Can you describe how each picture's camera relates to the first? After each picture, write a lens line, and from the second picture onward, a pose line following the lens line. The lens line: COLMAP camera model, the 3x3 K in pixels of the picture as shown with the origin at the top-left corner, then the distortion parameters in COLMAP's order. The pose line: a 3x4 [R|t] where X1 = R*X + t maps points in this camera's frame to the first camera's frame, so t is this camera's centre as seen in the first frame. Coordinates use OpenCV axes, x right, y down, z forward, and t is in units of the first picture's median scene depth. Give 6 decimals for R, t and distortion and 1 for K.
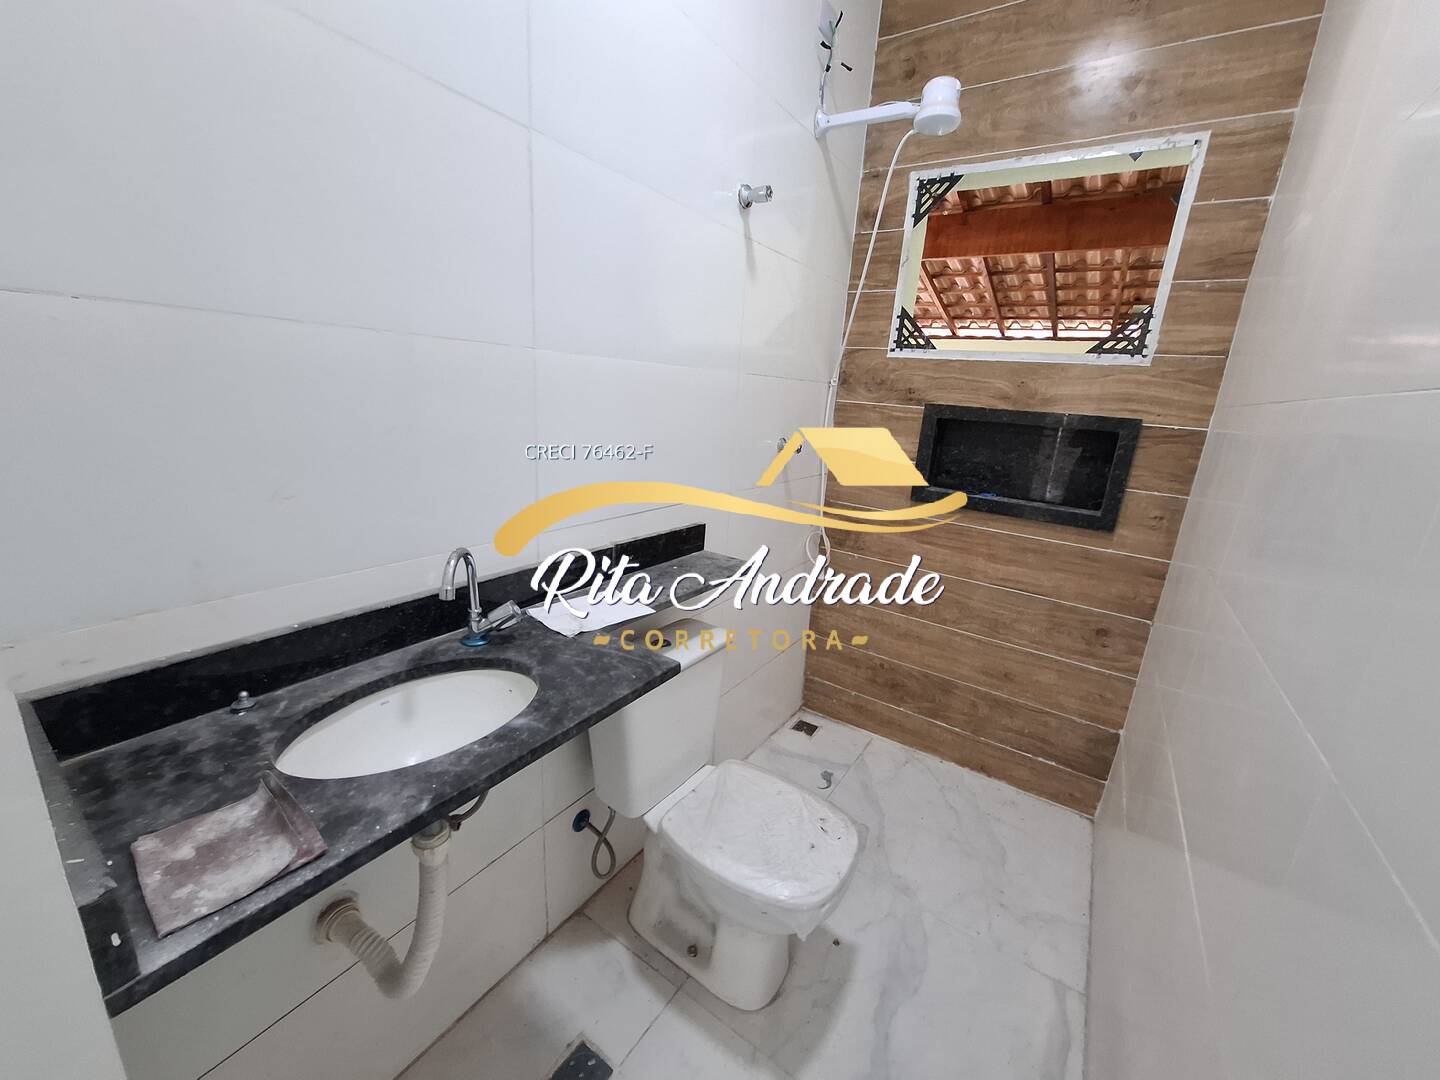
lens RADIAL K [[566.0, 0, 721.2], [0, 566.0, 543.7], [0, 0, 1]] dist [0.000026, -0.000491]
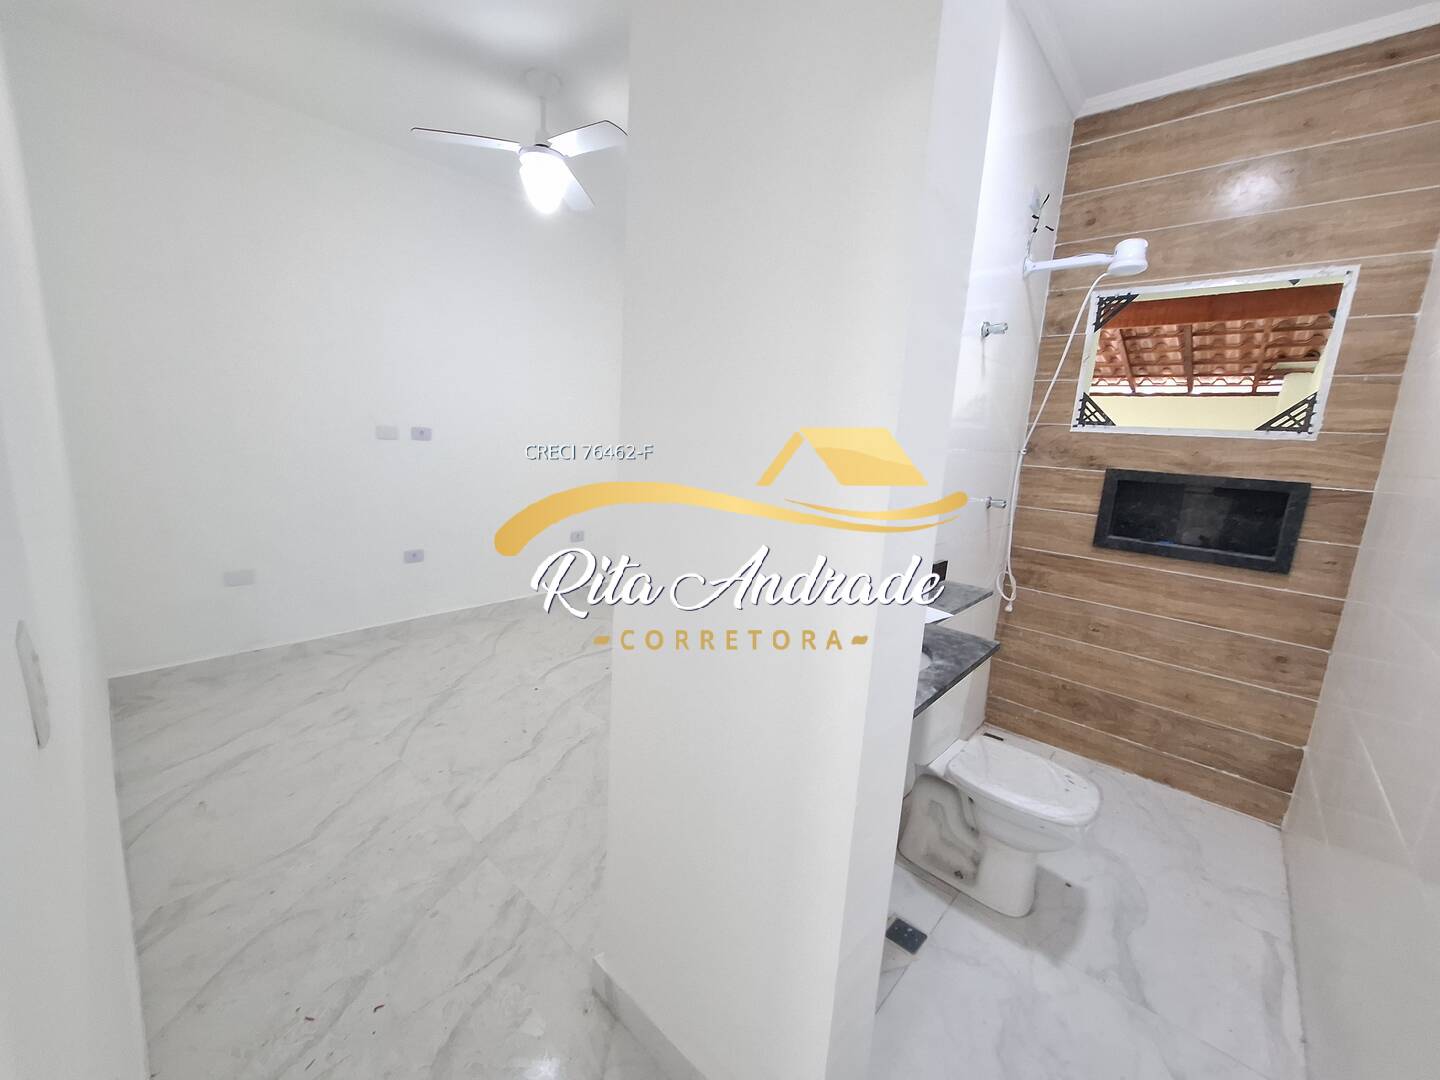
lens RADIAL K [[566.0, 0, 719.1], [0, 566.0, 540.3], [0, 0, 1]] dist [0.000026, -0.000491]
pose [[0.988807, 0.014738, -0.148471, -0.312496], [-0.027830, 0.995864, -0.086494, 0.043053], [0.146582, 0.089658, 0.985127, -0.353178]]
